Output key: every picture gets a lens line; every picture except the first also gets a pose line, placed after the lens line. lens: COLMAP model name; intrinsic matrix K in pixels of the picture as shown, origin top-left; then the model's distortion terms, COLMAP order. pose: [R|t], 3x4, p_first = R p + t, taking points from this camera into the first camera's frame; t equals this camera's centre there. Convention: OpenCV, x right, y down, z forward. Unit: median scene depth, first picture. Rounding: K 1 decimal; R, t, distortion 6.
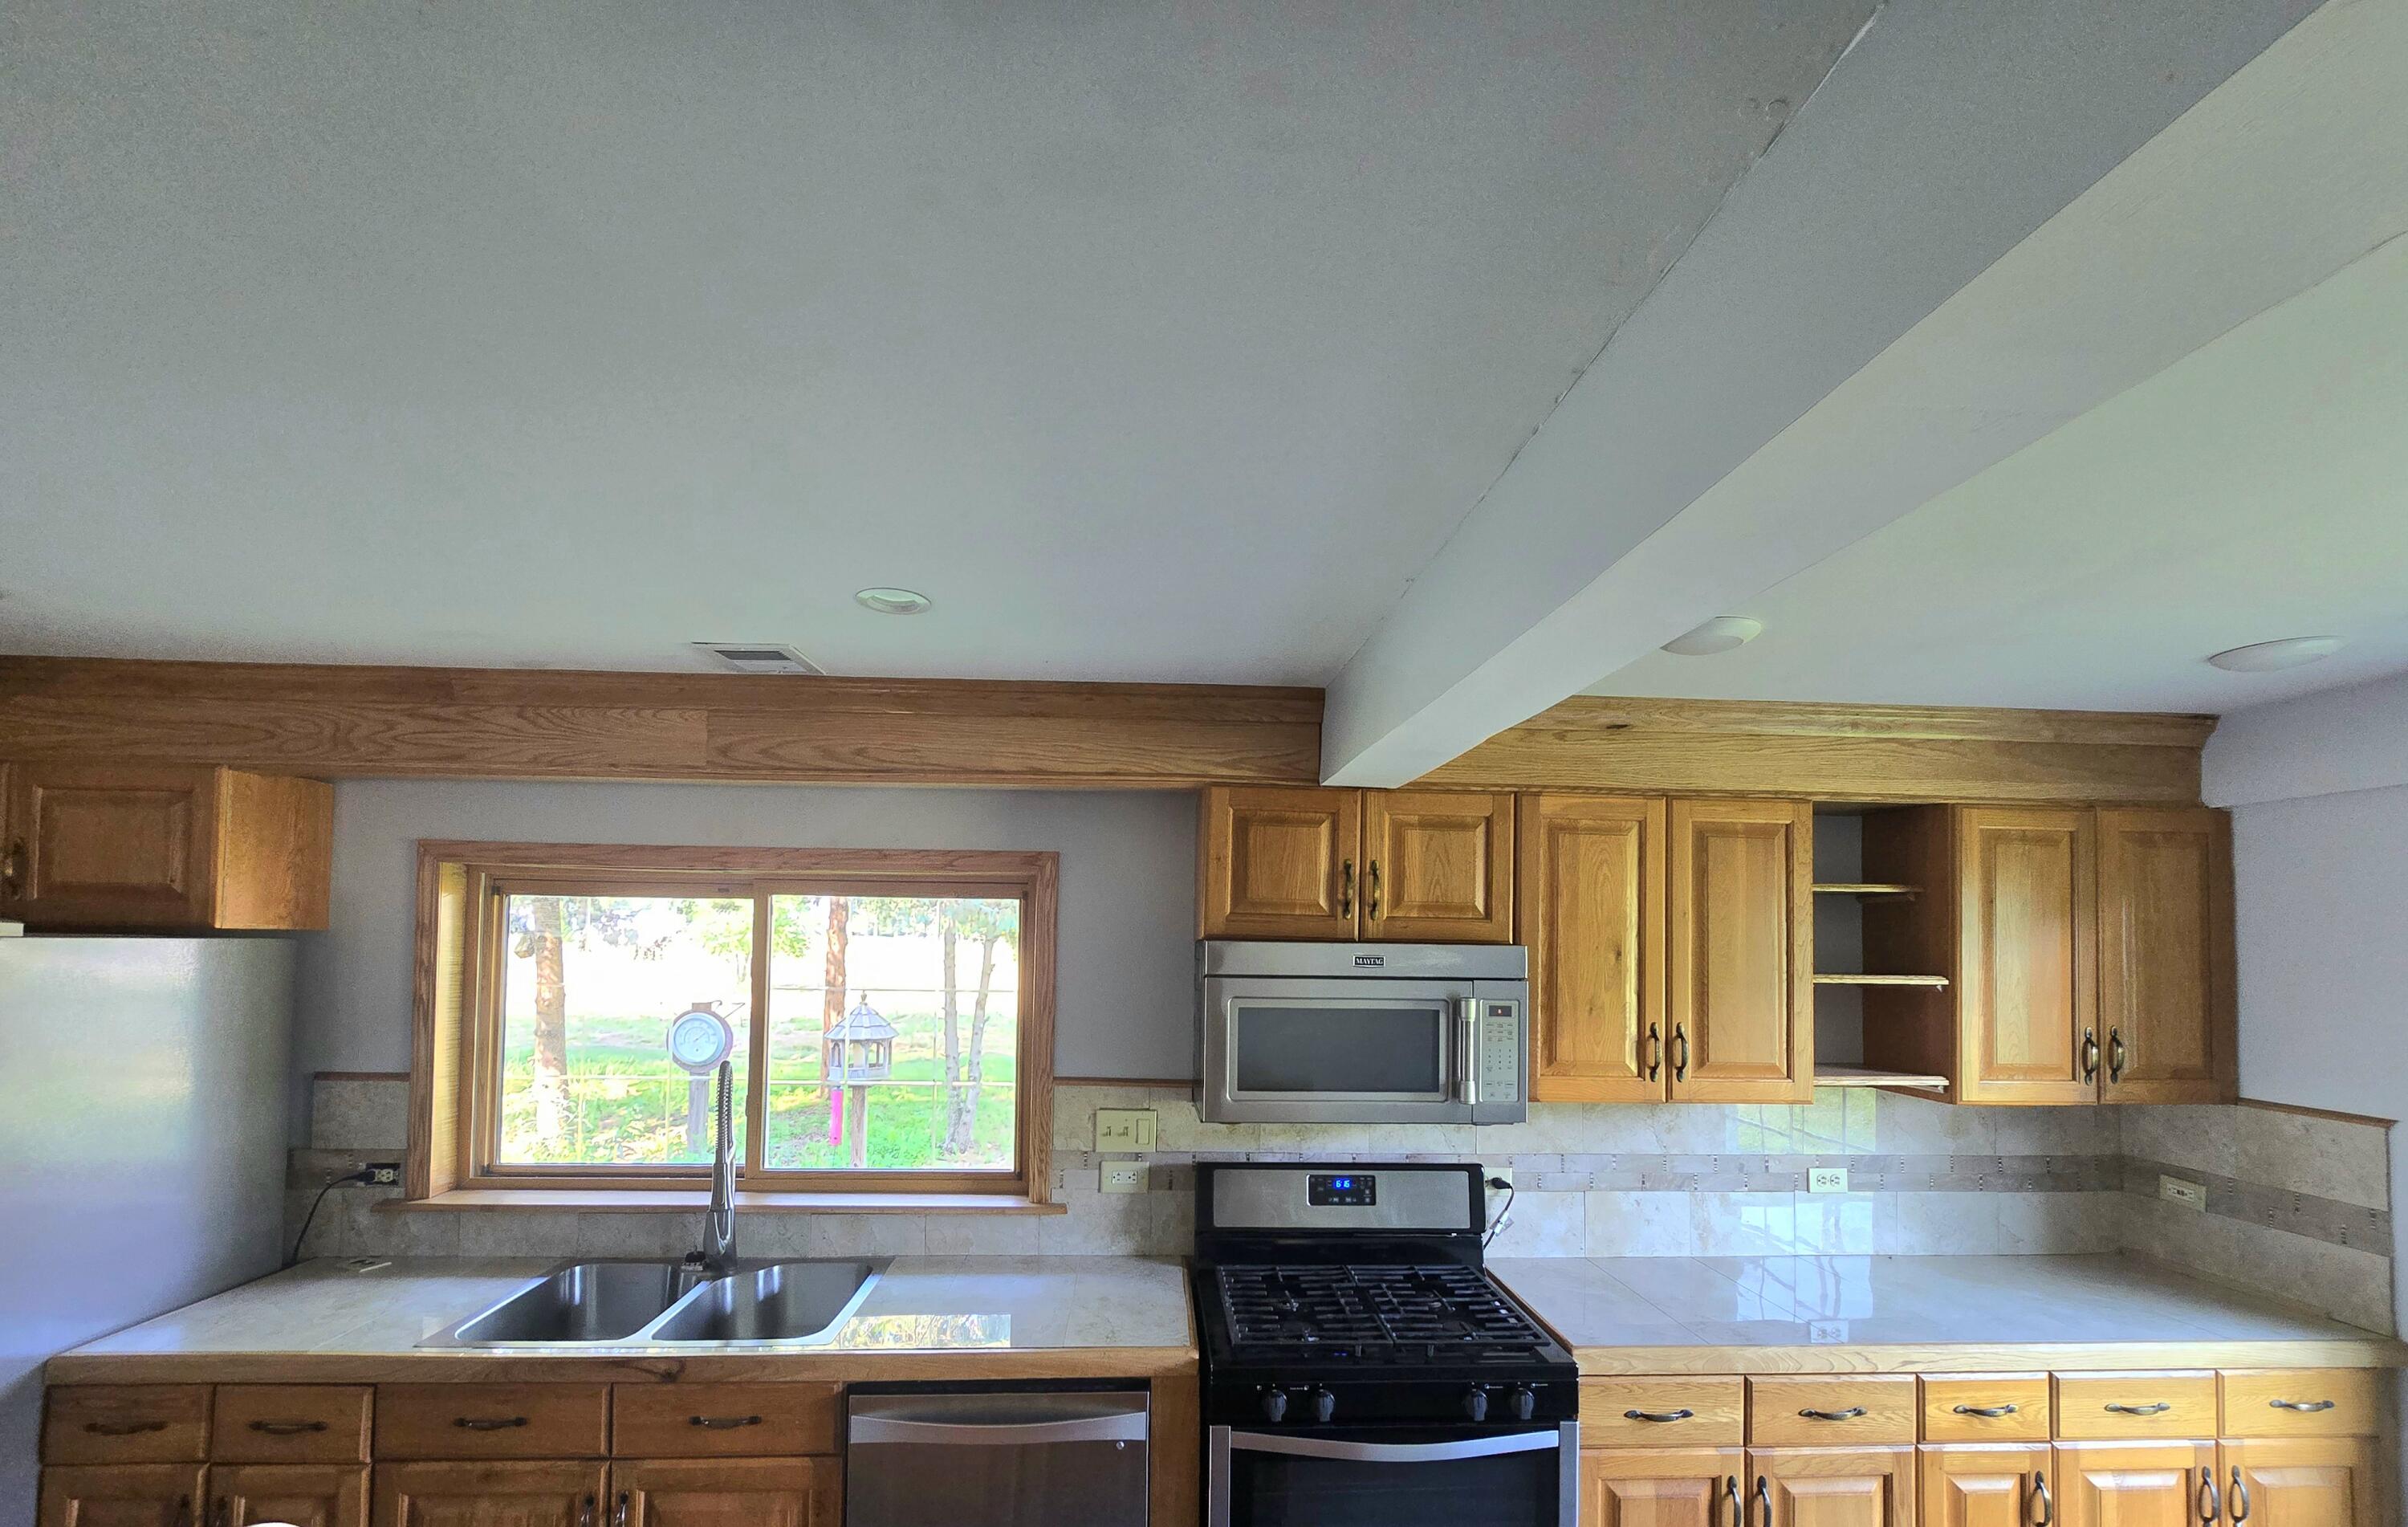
lens RADIAL K [[972.3, 0, 1195.6], [0, 972.3, 920.5], [0, 0, 1]] dist [-0.004614, 0.000195]
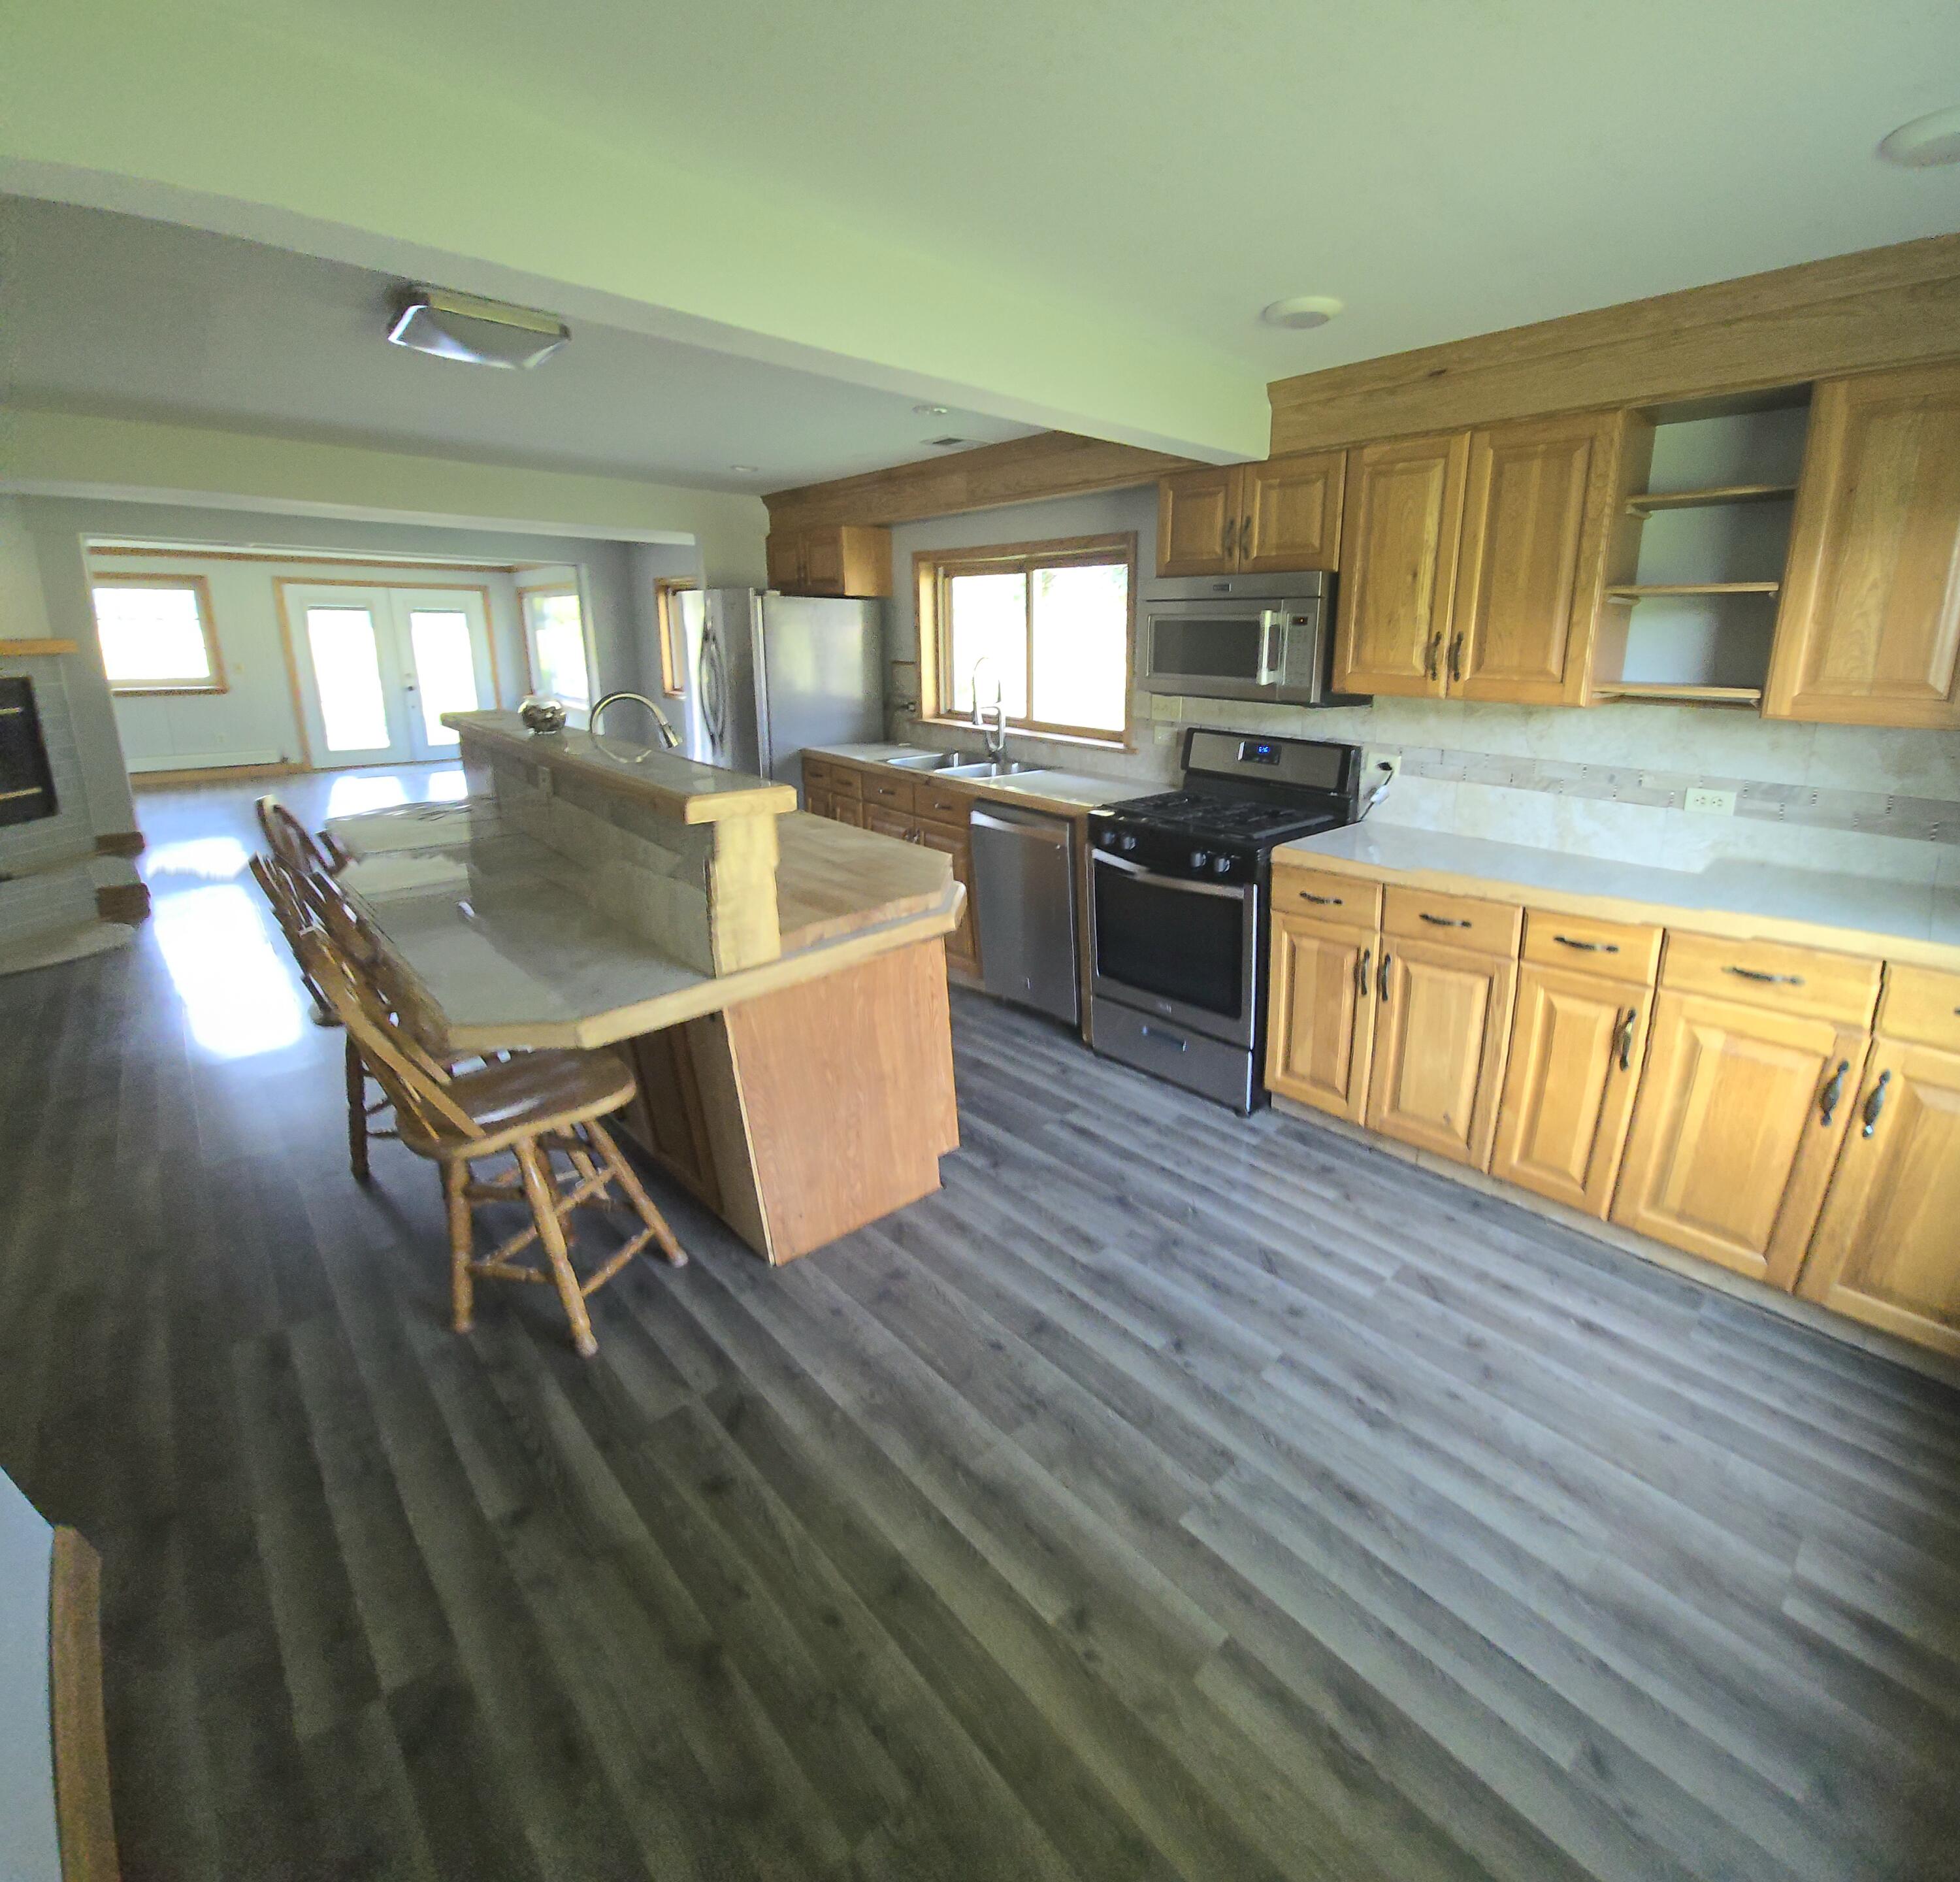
lens RADIAL K [[896.7, 0, 1068.7], [0, 896.7, 830.5], [0, 0, 1]] dist [-0.000712, -0.000241]
pose [[0.656565, 0.154120, -0.738356, 0.985453], [0.020283, 0.974940, 0.221539, 0.085271], [0.753997, -0.160431, 0.636986, -0.101971]]
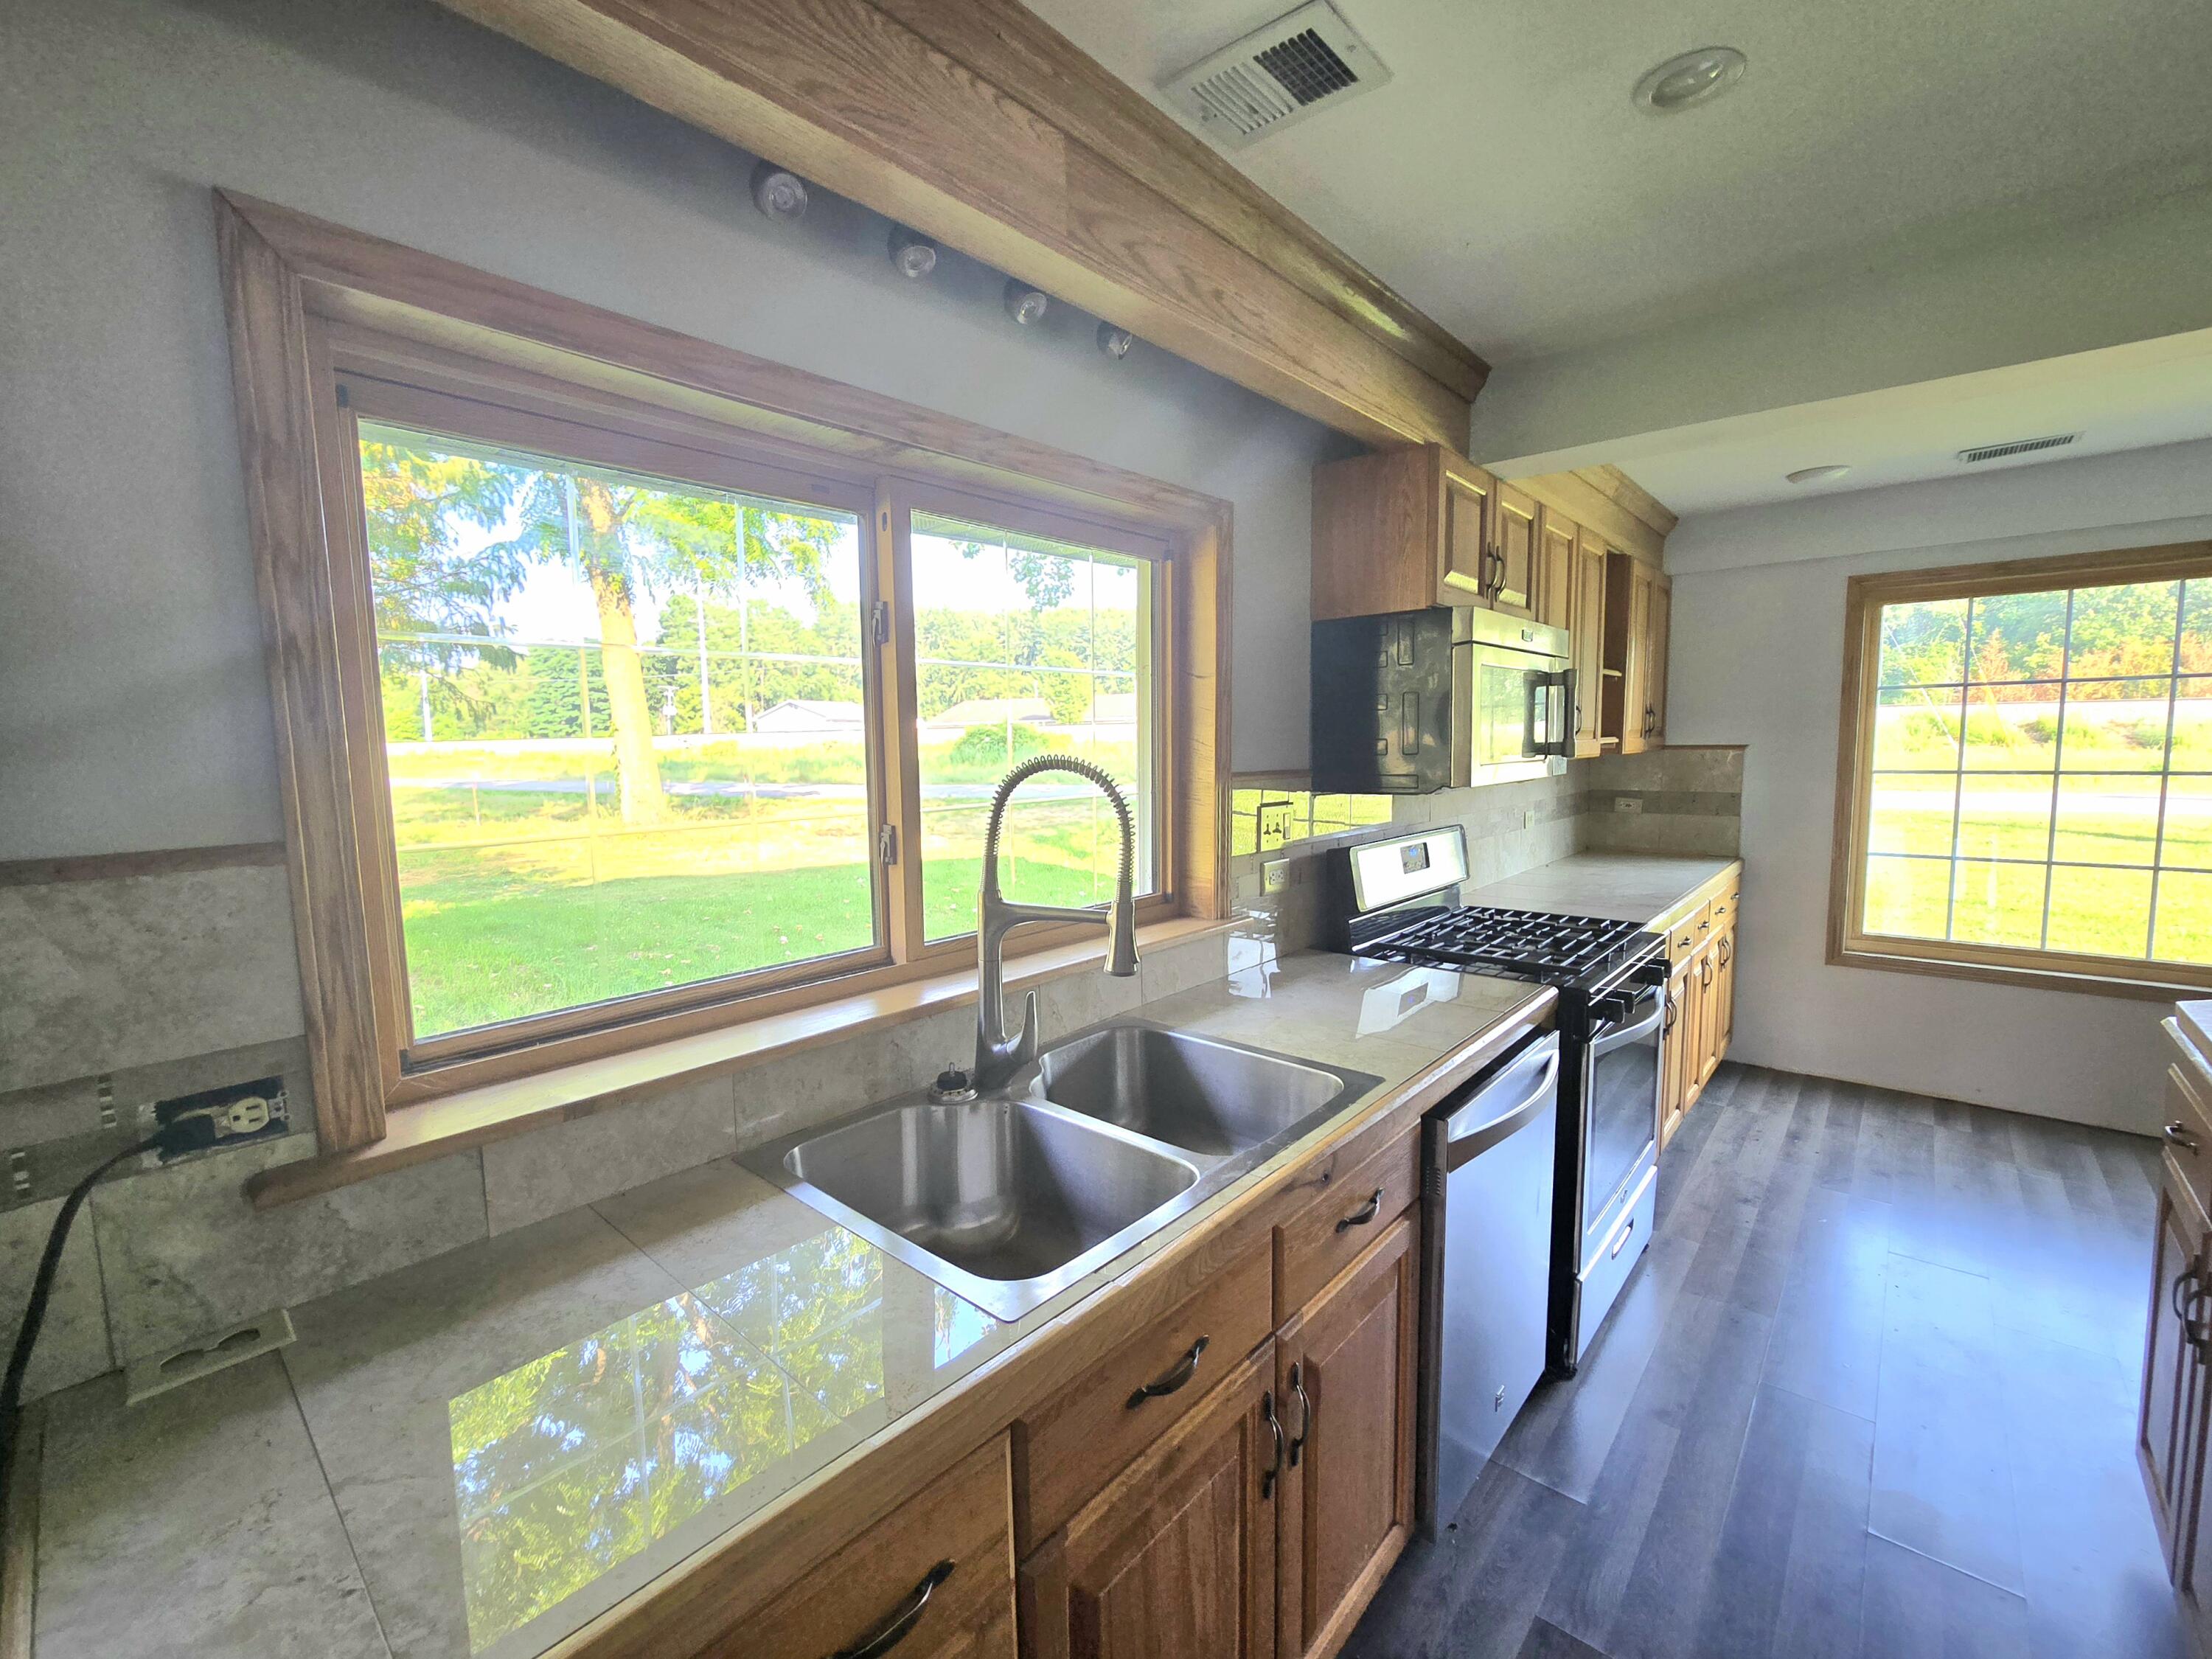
lens RADIAL K [[912.3, 0, 1100.9], [0, 912.3, 829.2], [0, 0, 1]] dist [0.003017, 0.000235]
pose [[0.716237, -0.097422, 0.691024, -0.823545], [0.010438, 0.991593, 0.128978, 0.109020], [-0.697779, -0.085166, 0.711232, 0.518475]]
